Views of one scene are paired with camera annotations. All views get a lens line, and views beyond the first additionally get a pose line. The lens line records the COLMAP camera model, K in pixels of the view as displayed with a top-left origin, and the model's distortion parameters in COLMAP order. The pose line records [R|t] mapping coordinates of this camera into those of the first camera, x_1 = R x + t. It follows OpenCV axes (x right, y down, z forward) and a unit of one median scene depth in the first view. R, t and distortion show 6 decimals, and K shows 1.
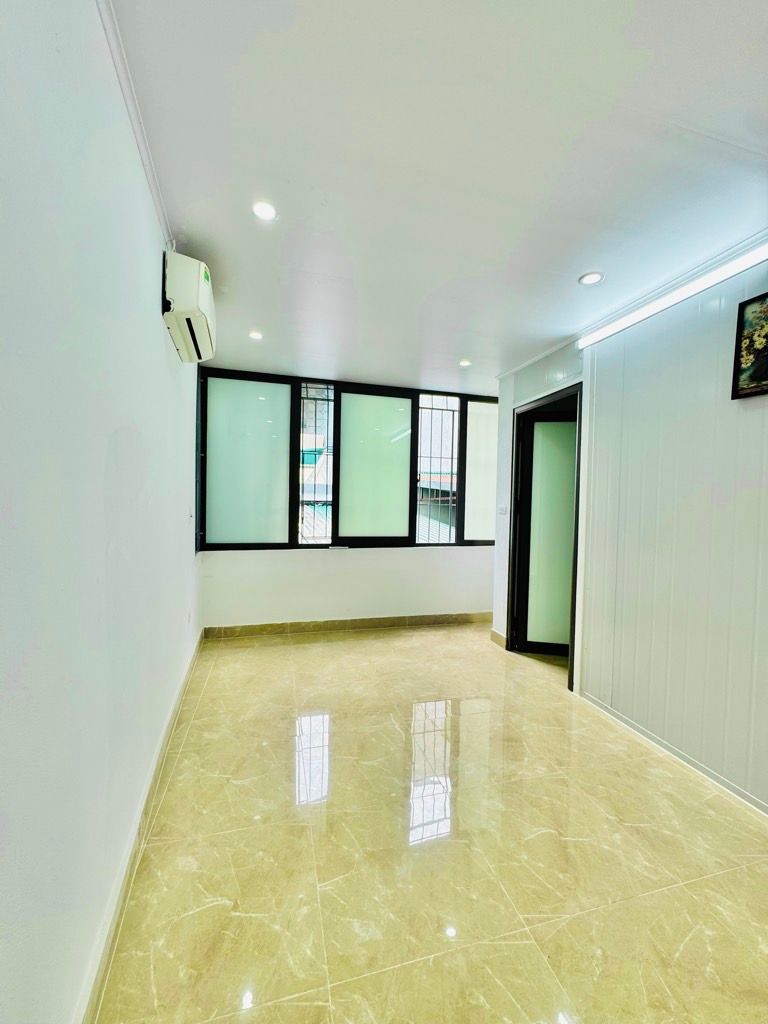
lens RADIAL K [[408.4, 0, 385.1], [0, 408.4, 511.4], [0, 0, 1]] dist [-0.007151, 0.001376]
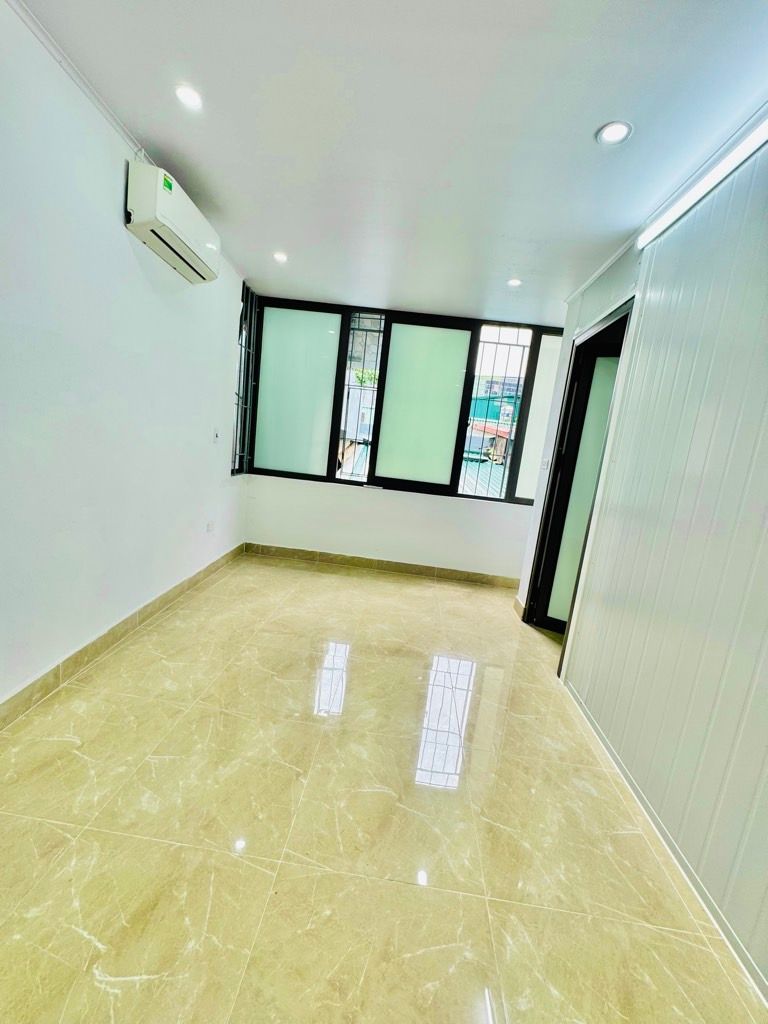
lens RADIAL K [[408.4, 0, 384.2], [0, 408.4, 511.7], [0, 0, 1]] dist [-0.007151, 0.001376]
pose [[0.940224, 0.137809, -0.311429, 0.338918], [-0.101413, 0.986279, 0.130264, 0.024485], [0.325108, -0.090894, 0.941299, 0.108209]]
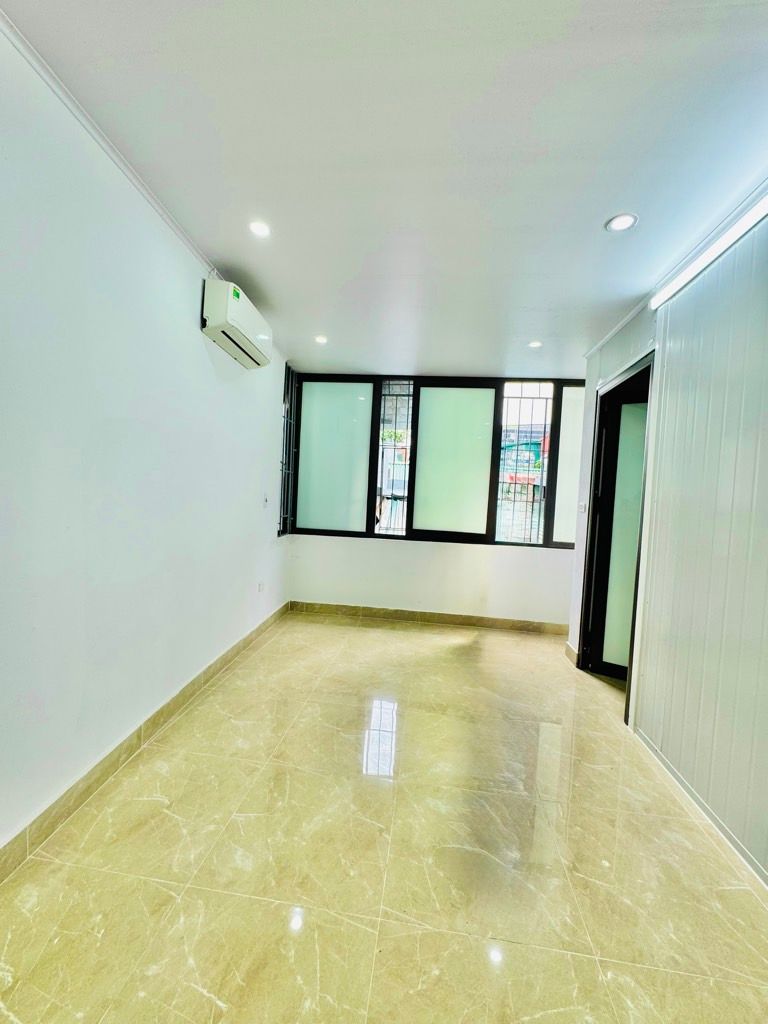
lens RADIAL K [[408.4, 0, 384.3], [0, 408.4, 512.0], [0, 0, 1]] dist [-0.007151, 0.001376]
pose [[0.926057, 0.038915, -0.375373, 0.301722], [-0.039712, 0.999195, 0.005615, 0.024844], [0.375290, 0.009707, 0.926857, 0.044999]]
